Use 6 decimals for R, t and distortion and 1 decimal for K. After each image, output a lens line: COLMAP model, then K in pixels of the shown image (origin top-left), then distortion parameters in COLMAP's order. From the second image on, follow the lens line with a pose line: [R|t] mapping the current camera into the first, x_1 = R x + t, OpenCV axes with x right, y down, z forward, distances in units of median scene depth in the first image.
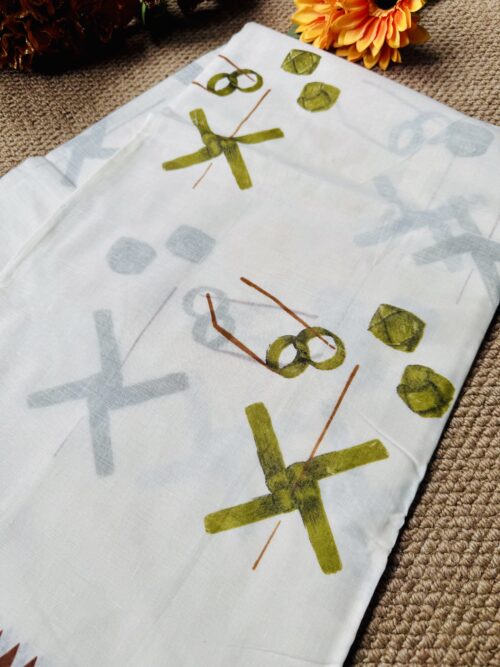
lens RADIAL K [[489.9, 0, 252.4], [0, 489.9, 331.5], [0, 0, 1]] dist [-0.033122, 0.001454]
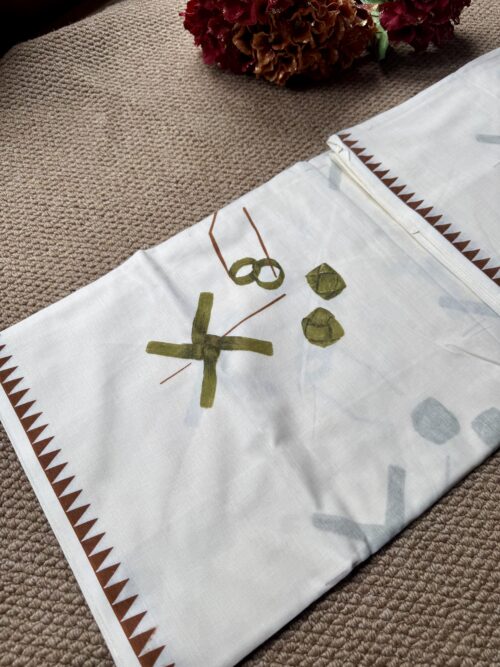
lens RADIAL K [[489.9, 0, 243.7], [0, 489.9, 330.9], [0, 0, 1]] dist [-0.033122, 0.001454]
pose [[0.989054, 0.144595, -0.029396, -0.531539], [-0.144863, 0.989425, -0.007214, 0.073471], [0.028042, 0.011393, 0.999542, -0.187013]]
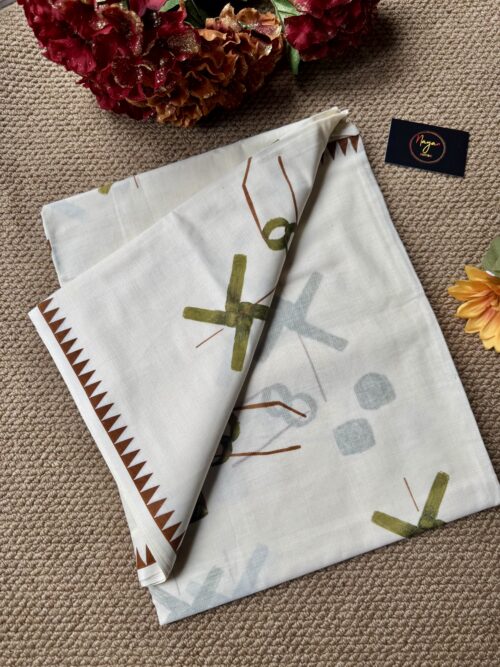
lens RADIAL K [[489.9, 0, 242.8], [0, 489.9, 331.9], [0, 0, 1]] dist [-0.033122, 0.001454]
pose [[0.999190, -0.017353, 0.036308, -0.483013], [0.007257, 0.965151, 0.261594, -0.475673], [-0.039582, -0.261119, 0.964495, -0.171749]]
